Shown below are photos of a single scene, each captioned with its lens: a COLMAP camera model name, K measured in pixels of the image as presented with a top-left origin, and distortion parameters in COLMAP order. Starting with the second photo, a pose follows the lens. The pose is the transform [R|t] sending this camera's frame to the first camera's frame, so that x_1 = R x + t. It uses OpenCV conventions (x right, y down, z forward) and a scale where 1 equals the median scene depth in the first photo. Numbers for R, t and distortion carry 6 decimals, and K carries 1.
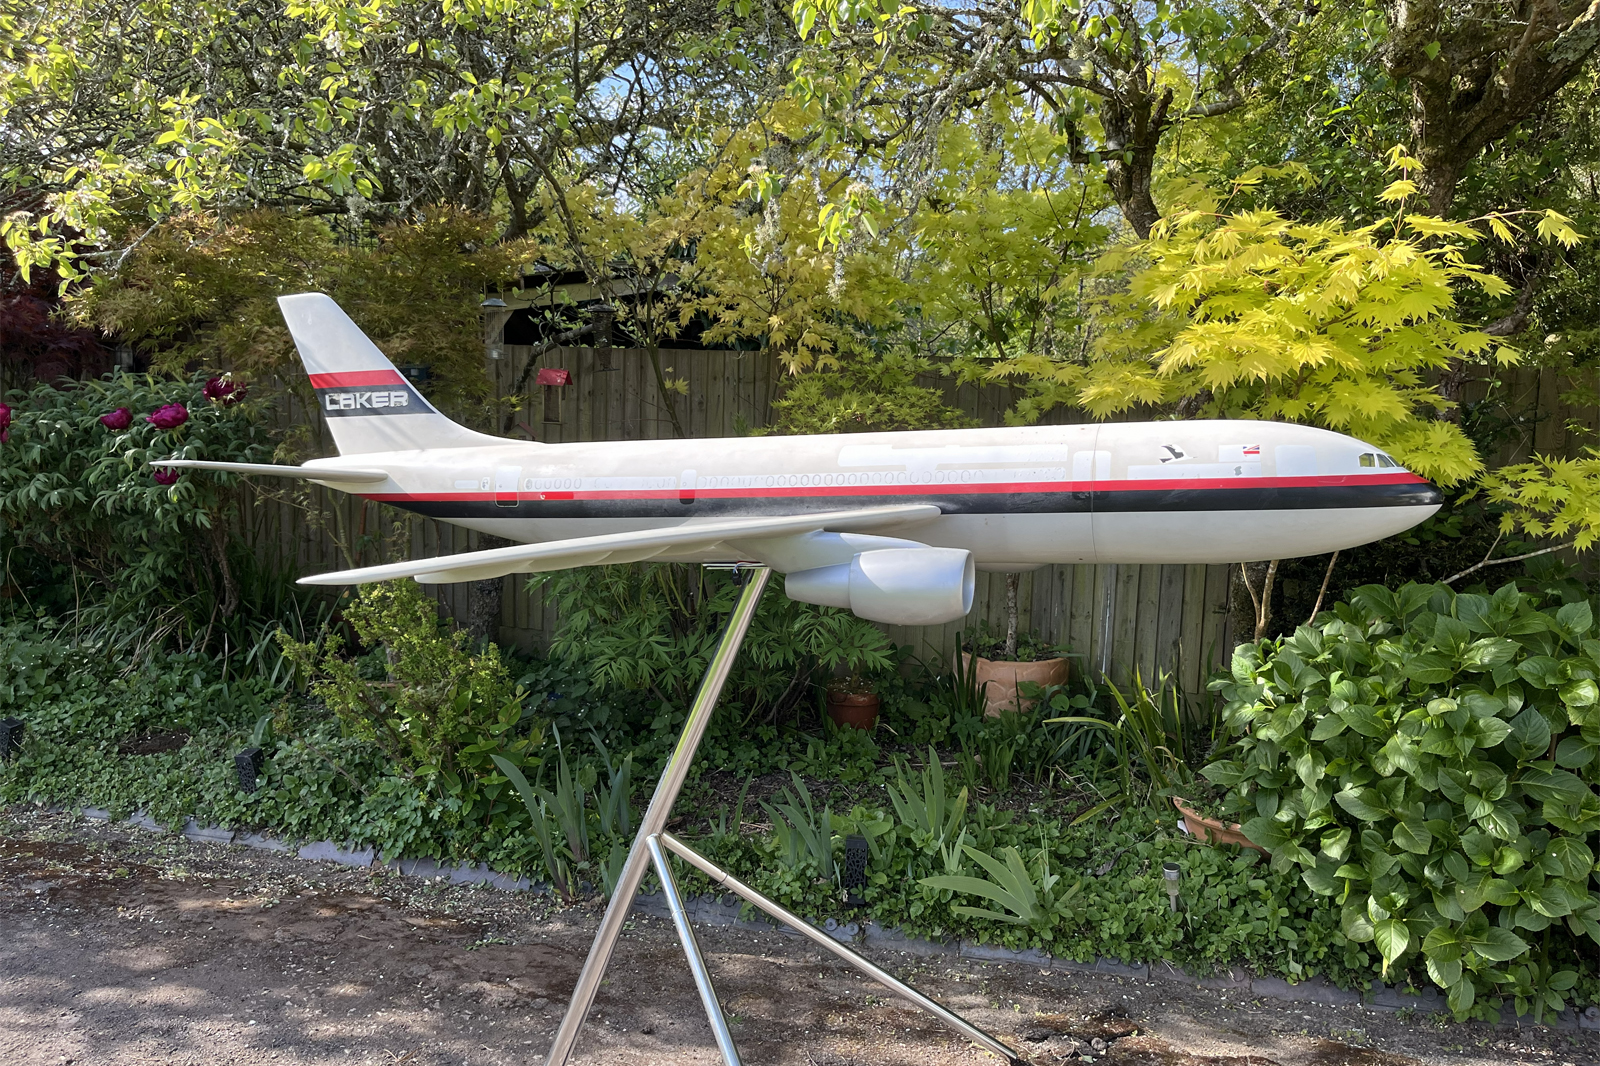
lens RADIAL K [[1221.4, 0, 810.2], [0, 1221.4, 543.0], [0, 0, 1]] dist [0.049453, -0.070242]
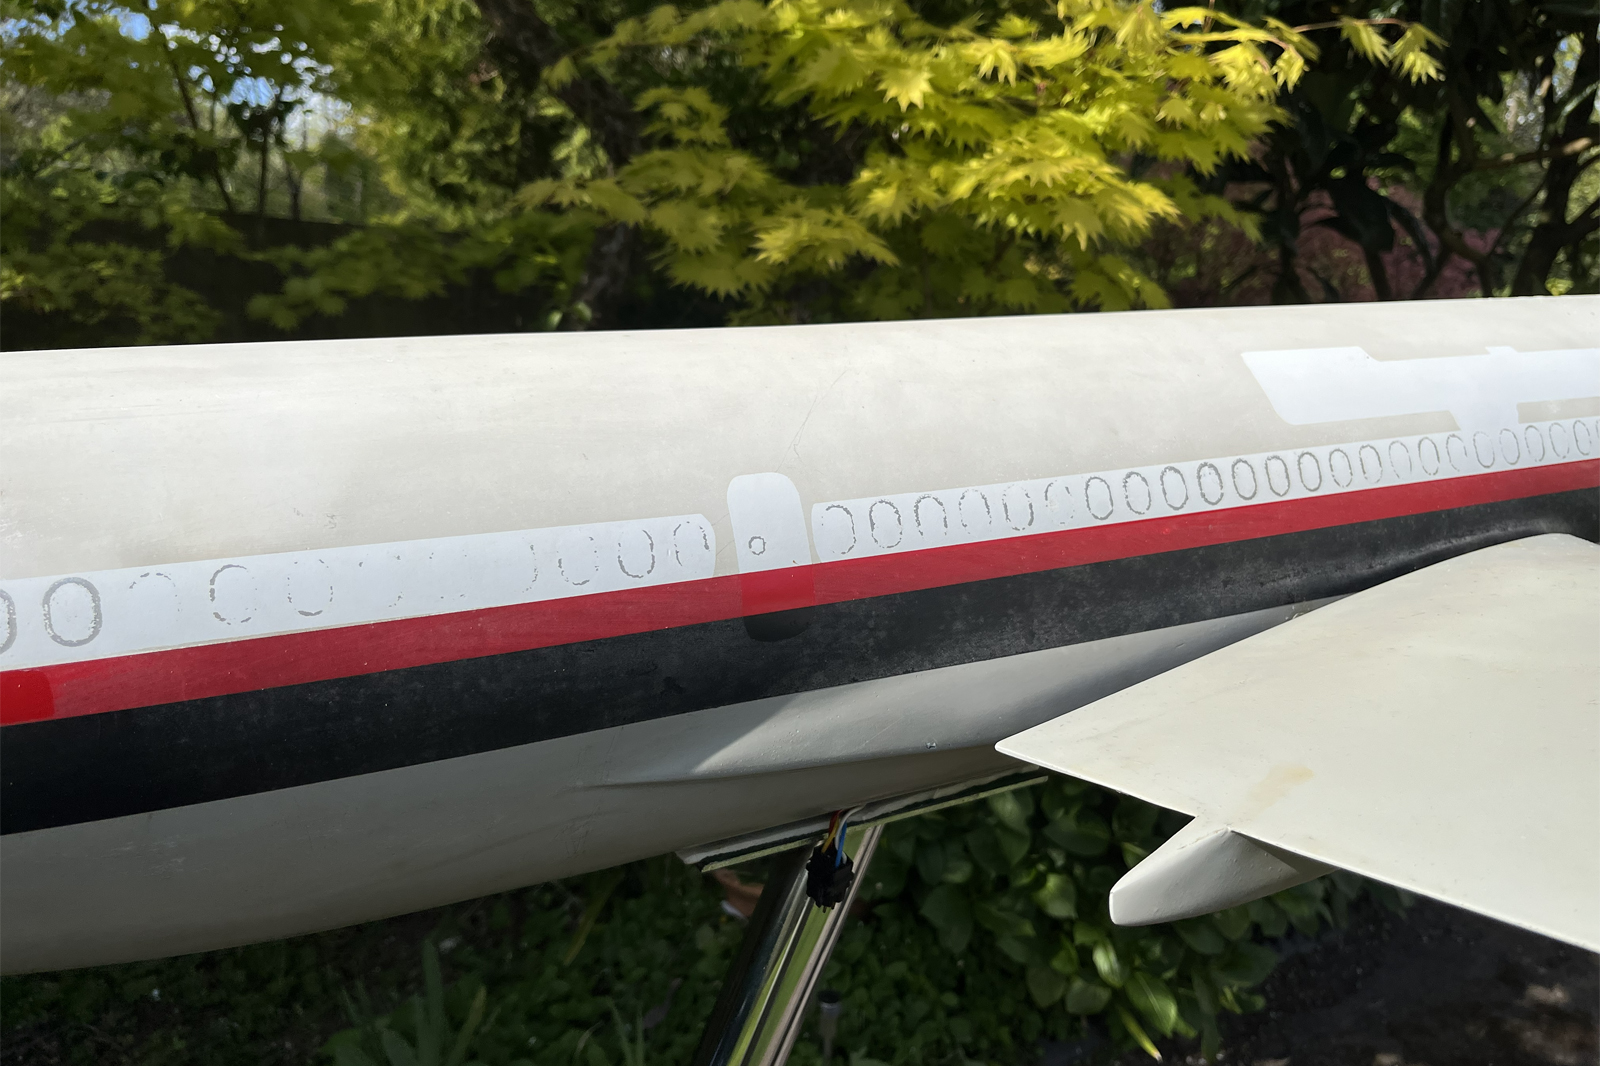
lens RADIAL K [[1221.4, 0, 810.1], [0, 1221.4, 527.9], [0, 0, 1]] dist [0.049453, -0.070242]
pose [[0.663982, -0.115922, 0.738709, -0.150152], [0.069672, 0.993203, 0.093235, -0.041900], [-0.744496, -0.010439, 0.667545, 0.507555]]
